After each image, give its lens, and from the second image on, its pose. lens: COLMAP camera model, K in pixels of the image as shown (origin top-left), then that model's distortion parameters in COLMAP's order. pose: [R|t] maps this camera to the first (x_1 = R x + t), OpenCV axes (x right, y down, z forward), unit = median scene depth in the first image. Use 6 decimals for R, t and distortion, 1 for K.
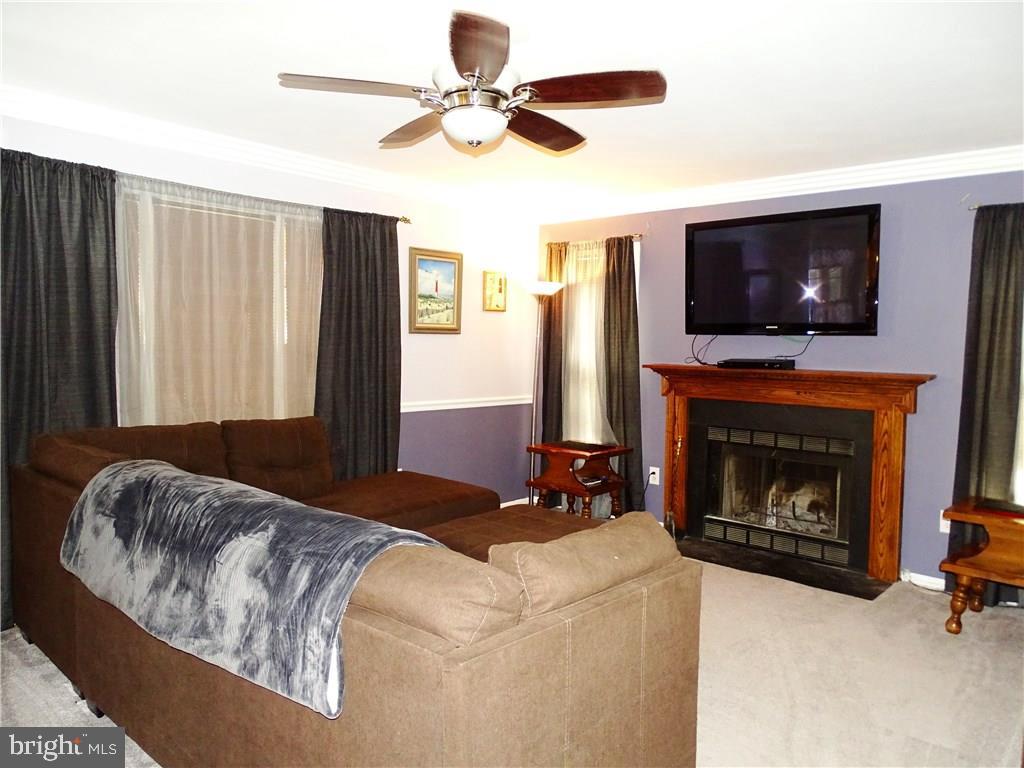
lens RADIAL K [[747.9, 0, 515.2], [0, 747.9, 386.3], [0, 0, 1]] dist [-0.006195, 0.003319]
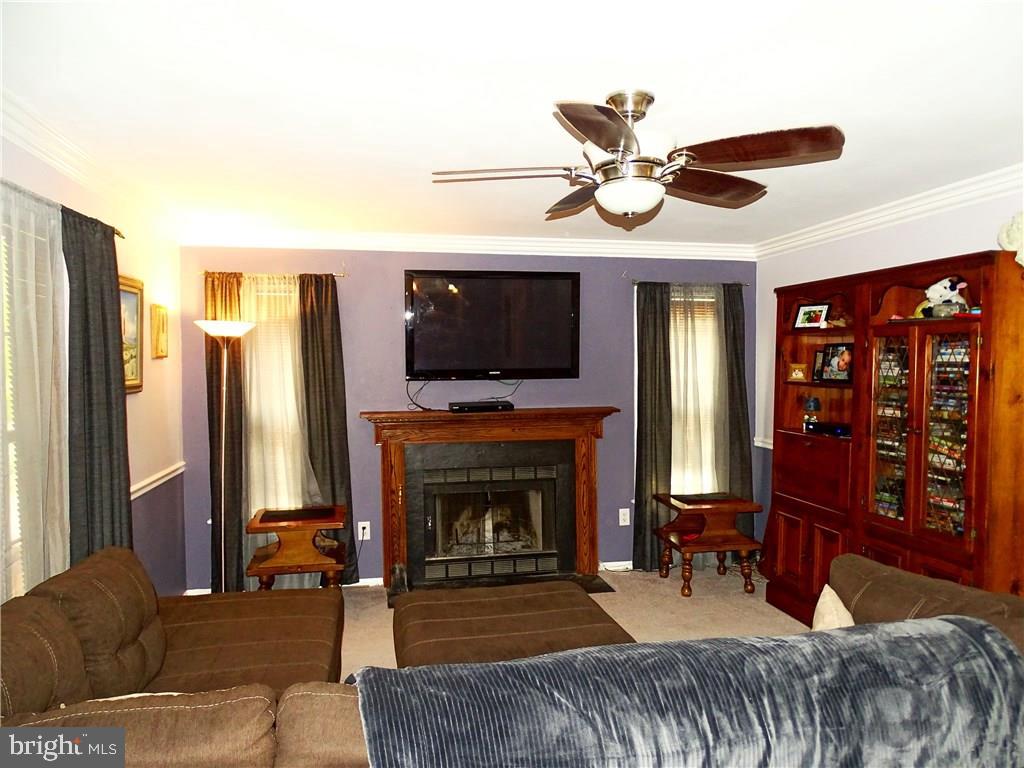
lens RADIAL K [[731.9, 0, 511.9], [0, 731.9, 387.2], [0, 0, 1]] dist [0.002441, -0.003993]
pose [[0.580538, -0.047555, 0.812843, -0.505850], [0.066755, 0.997712, 0.010693, -0.065760], [-0.811492, 0.048054, 0.582385, 0.345626]]
